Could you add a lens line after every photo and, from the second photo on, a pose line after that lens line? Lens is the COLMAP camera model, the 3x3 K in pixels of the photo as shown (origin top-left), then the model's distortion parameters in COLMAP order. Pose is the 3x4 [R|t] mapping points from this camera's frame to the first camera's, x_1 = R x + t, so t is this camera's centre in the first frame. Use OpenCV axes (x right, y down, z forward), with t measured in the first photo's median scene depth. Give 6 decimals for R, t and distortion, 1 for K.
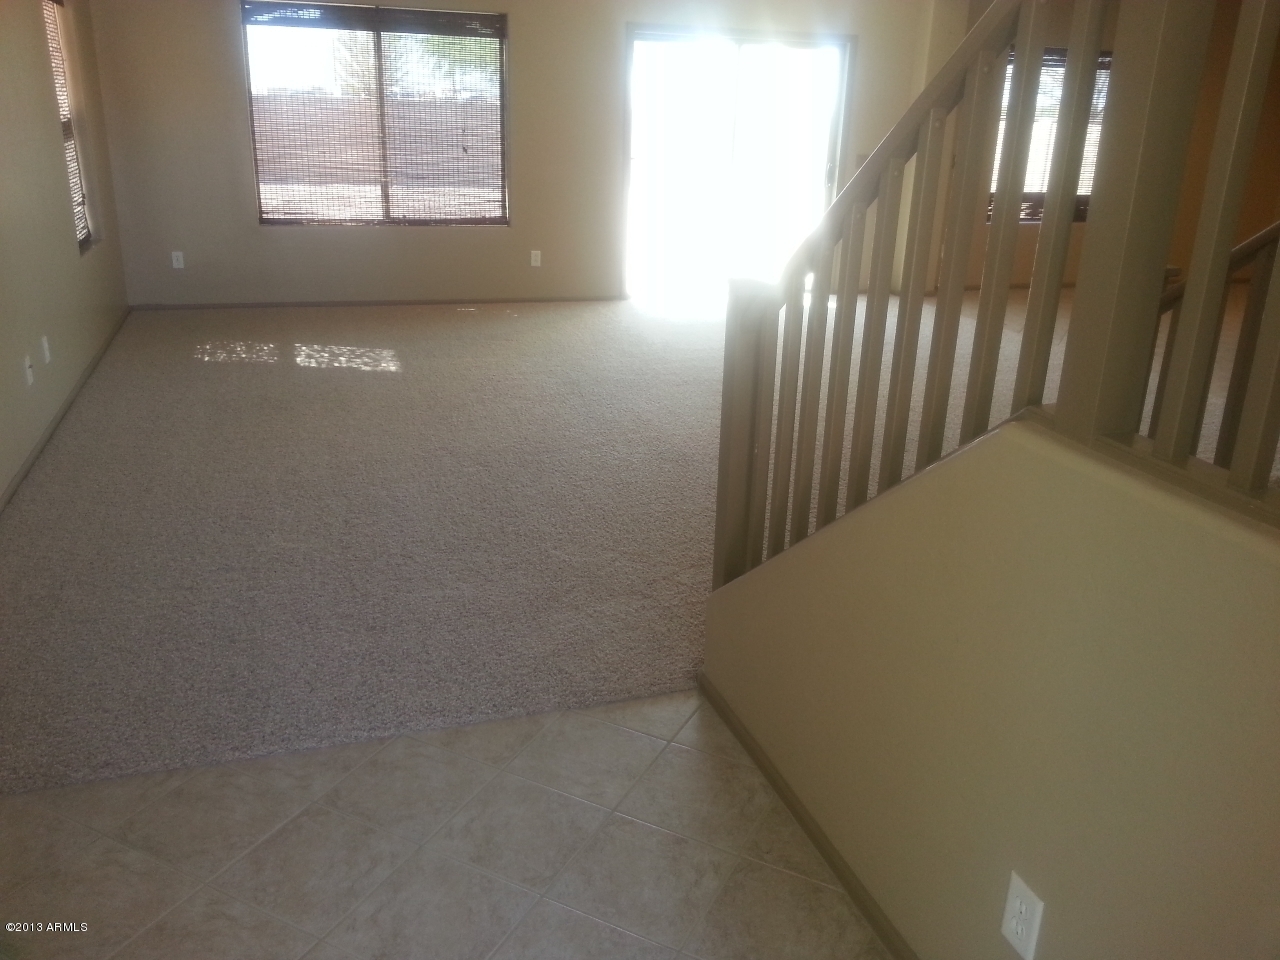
lens RADIAL K [[1040.9, 0, 639.6], [0, 1040.9, 483.4], [0, 0, 1]] dist [0.006018, -0.001832]
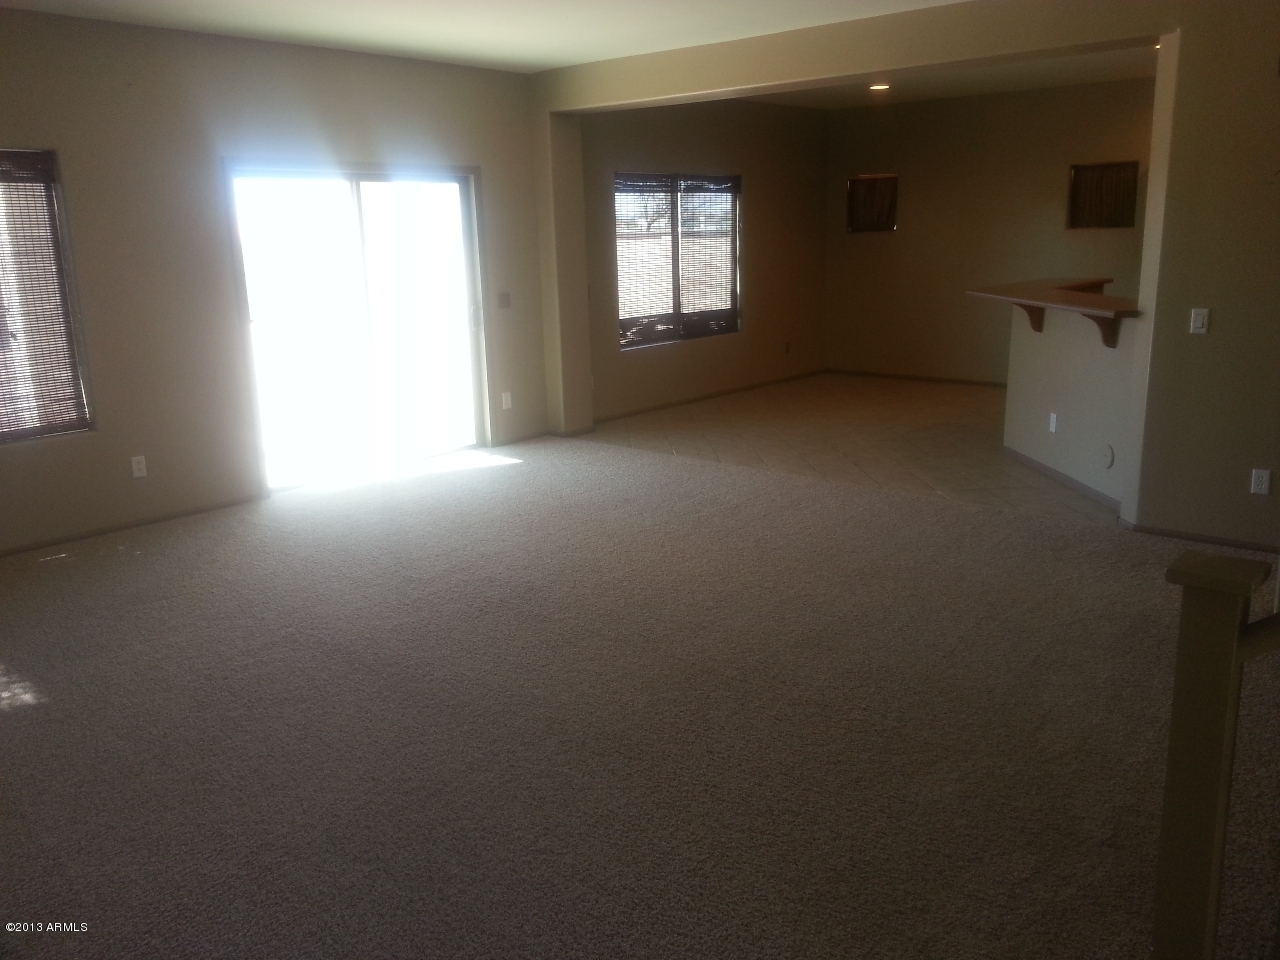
lens RADIAL K [[1040.9, 0, 641.7], [0, 1040.9, 472.7], [0, 0, 1]] dist [0.006018, -0.001832]
pose [[0.871573, -0.163599, 0.462164, -0.133278], [0.220407, 0.972799, -0.071299, -0.082649], [-0.437928, 0.164007, 0.883924, 0.197884]]
